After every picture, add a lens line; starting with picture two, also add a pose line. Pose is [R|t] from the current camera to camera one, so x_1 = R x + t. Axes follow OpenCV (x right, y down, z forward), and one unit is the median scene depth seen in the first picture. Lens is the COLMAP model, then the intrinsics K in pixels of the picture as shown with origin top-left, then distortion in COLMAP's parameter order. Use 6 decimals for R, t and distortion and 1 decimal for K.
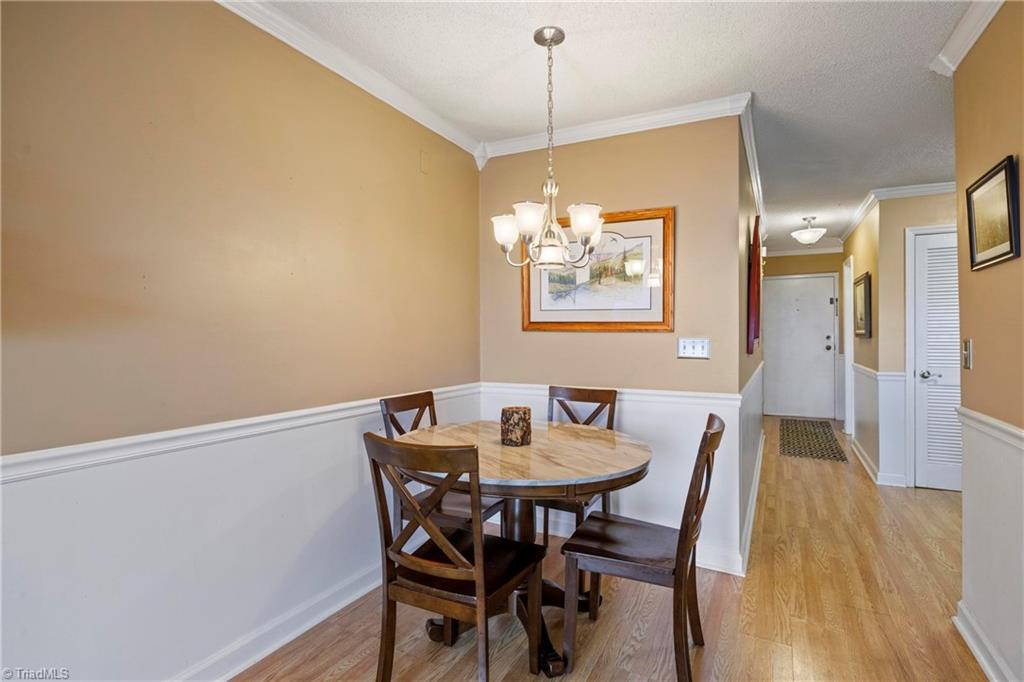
lens RADIAL K [[477.0, 0, 517.2], [0, 477.0, 340.2], [0, 0, 1]] dist [-0.003817, -0.000169]
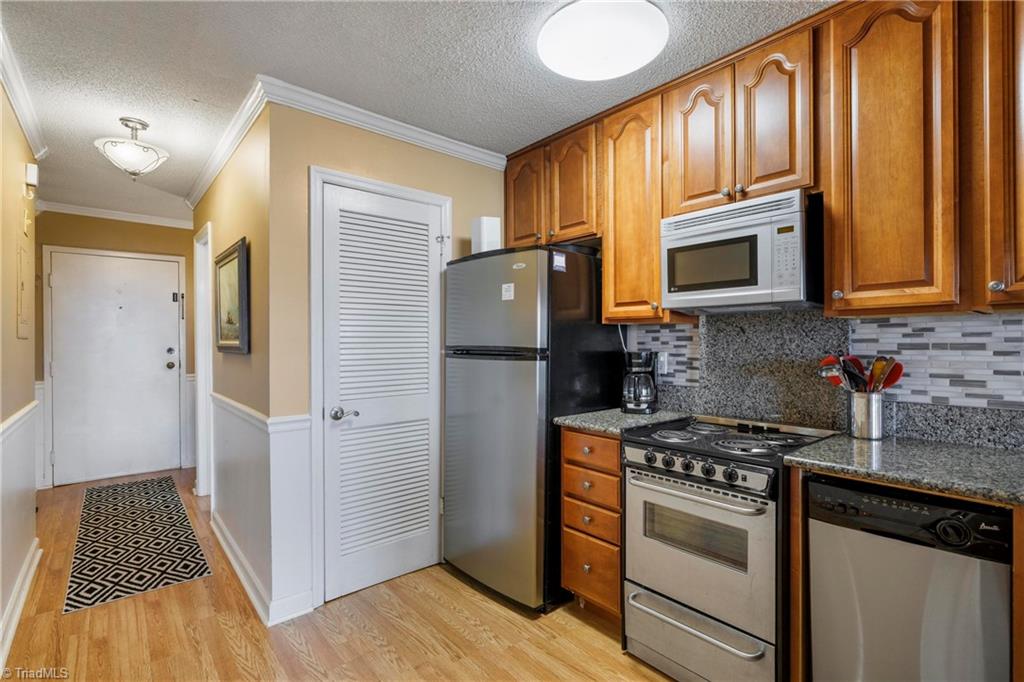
lens RADIAL K [[477.0, 0, 517.2], [0, 477.0, 340.2], [0, 0, 1]] dist [-0.003817, -0.000169]
pose [[0.350511, 0.006808, 0.936534, 0.282992], [0.010915, 0.999876, -0.011353, -0.010363], [-0.936495, 0.014202, 0.350393, 0.442171]]
